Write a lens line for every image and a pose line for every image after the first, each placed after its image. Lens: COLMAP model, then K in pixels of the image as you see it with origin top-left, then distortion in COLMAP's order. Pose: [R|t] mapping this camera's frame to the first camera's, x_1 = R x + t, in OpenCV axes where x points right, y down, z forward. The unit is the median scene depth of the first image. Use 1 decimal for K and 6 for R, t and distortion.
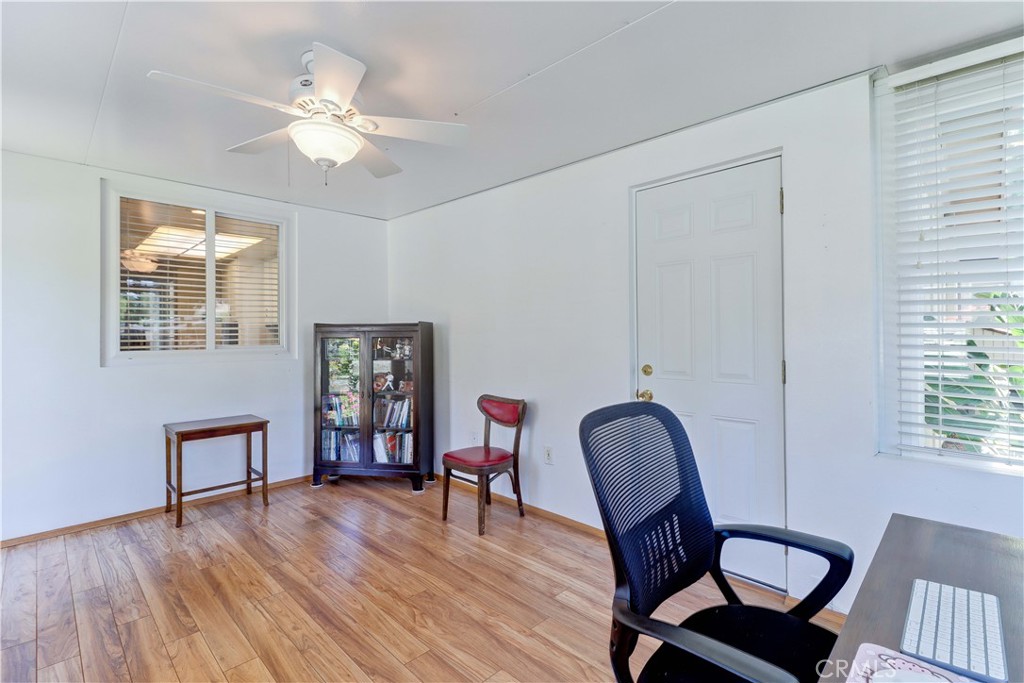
lens RADIAL K [[486.7, 0, 514.1], [0, 486.7, 309.5], [0, 0, 1]] dist [0.012991, -0.014659]
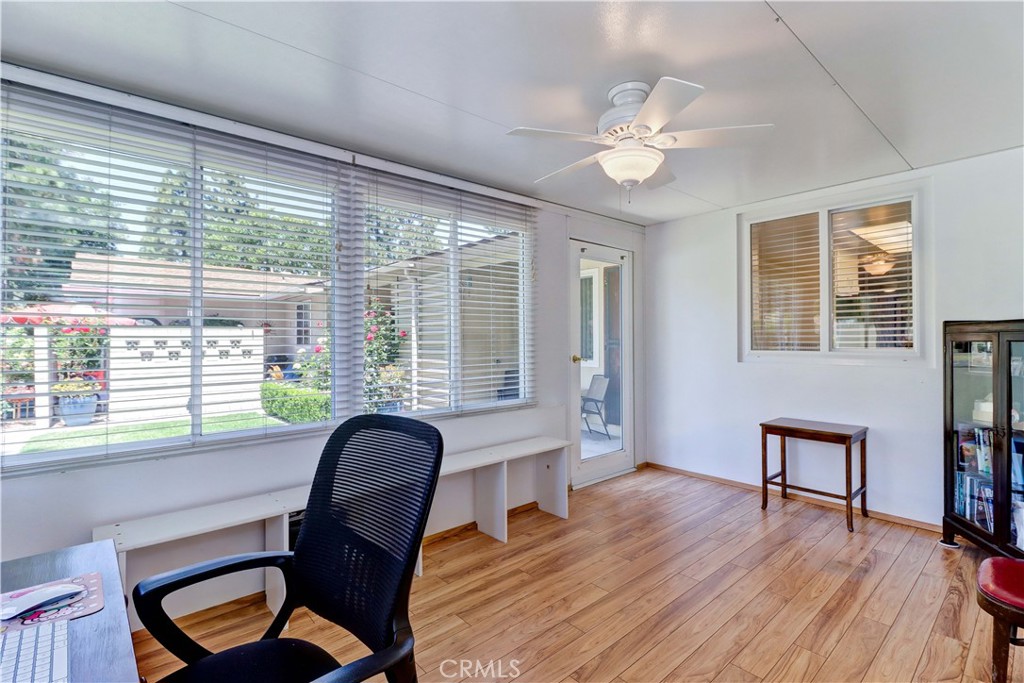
lens RADIAL K [[476.2, 0, 515.9], [0, 476.2, 331.0], [0, 0, 1]] dist [0.014730, -0.013289]
pose [[-0.083097, -0.009298, -0.996498, 0.423326], [0.053817, 0.998455, -0.013804, 0.023200], [0.995087, -0.054775, -0.082469, 0.516522]]
